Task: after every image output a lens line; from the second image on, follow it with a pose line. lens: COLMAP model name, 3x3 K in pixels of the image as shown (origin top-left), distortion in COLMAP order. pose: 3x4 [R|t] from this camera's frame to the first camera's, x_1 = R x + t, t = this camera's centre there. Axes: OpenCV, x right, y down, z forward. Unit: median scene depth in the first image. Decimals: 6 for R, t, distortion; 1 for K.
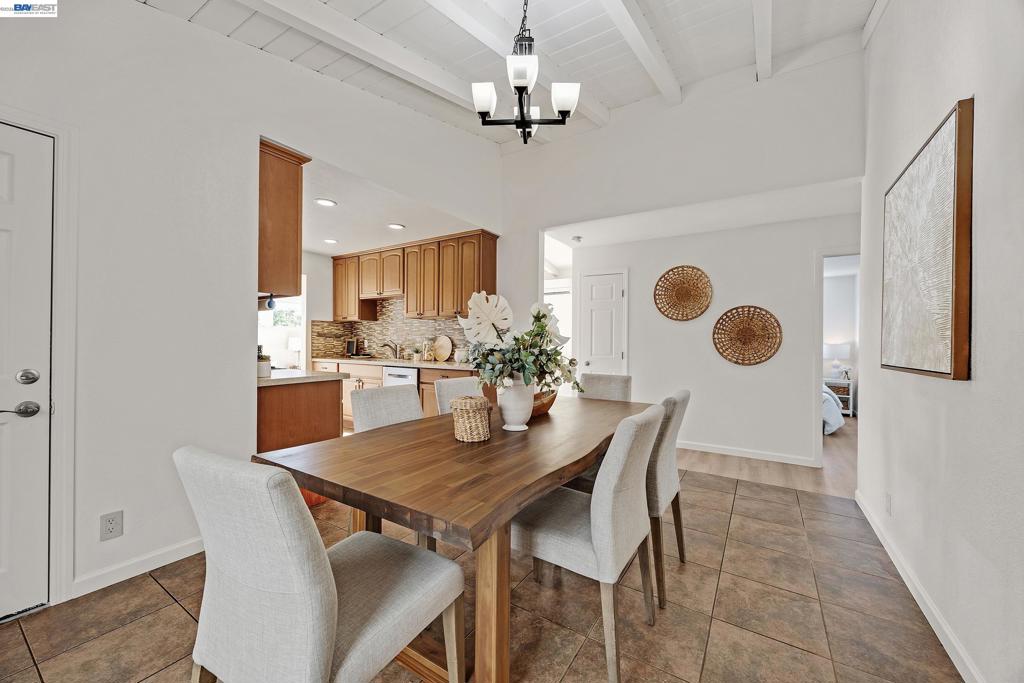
lens RADIAL K [[389.1, 0, 517.3], [0, 389.1, 345.2], [0, 0, 1]] dist [-0.003341, 0.000169]
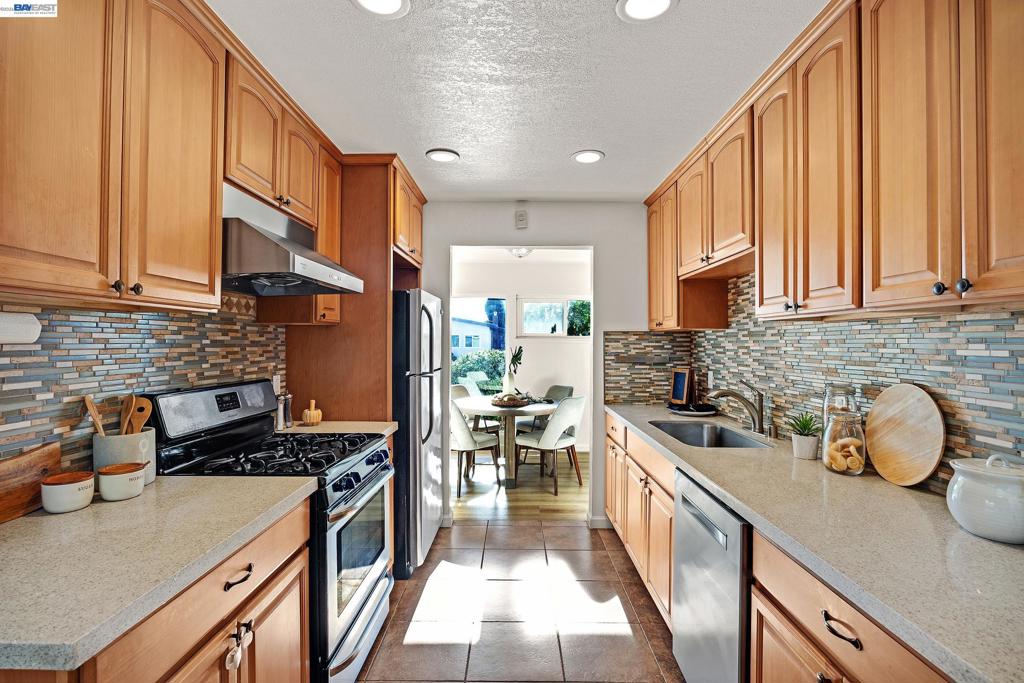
lens RADIAL K [[473.1, 0, 509.4], [0, 473.1, 340.3], [0, 0, 1]] dist [-0.003798, 0.000135]
pose [[0.522869, -0.009509, -0.852360, -0.057655], [-0.004860, 0.999888, -0.014136, -0.043190], [0.852399, 0.011533, 0.522764, 0.568890]]
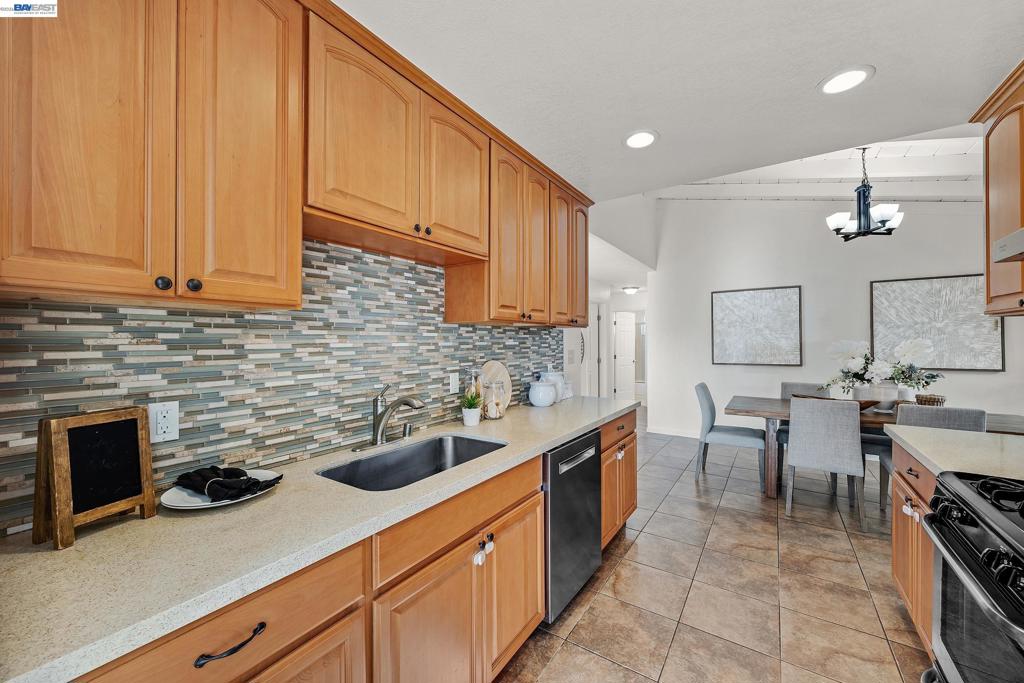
lens RADIAL K [[389.1, 0, 511.7], [0, 389.1, 340.3], [0, 0, 1]] dist [-0.003341, 0.000169]
pose [[0.031739, -0.005668, 0.999480, -0.619179], [0.009086, 0.999944, 0.005382, -0.047496], [-0.999455, 0.008910, 0.031789, 0.883620]]
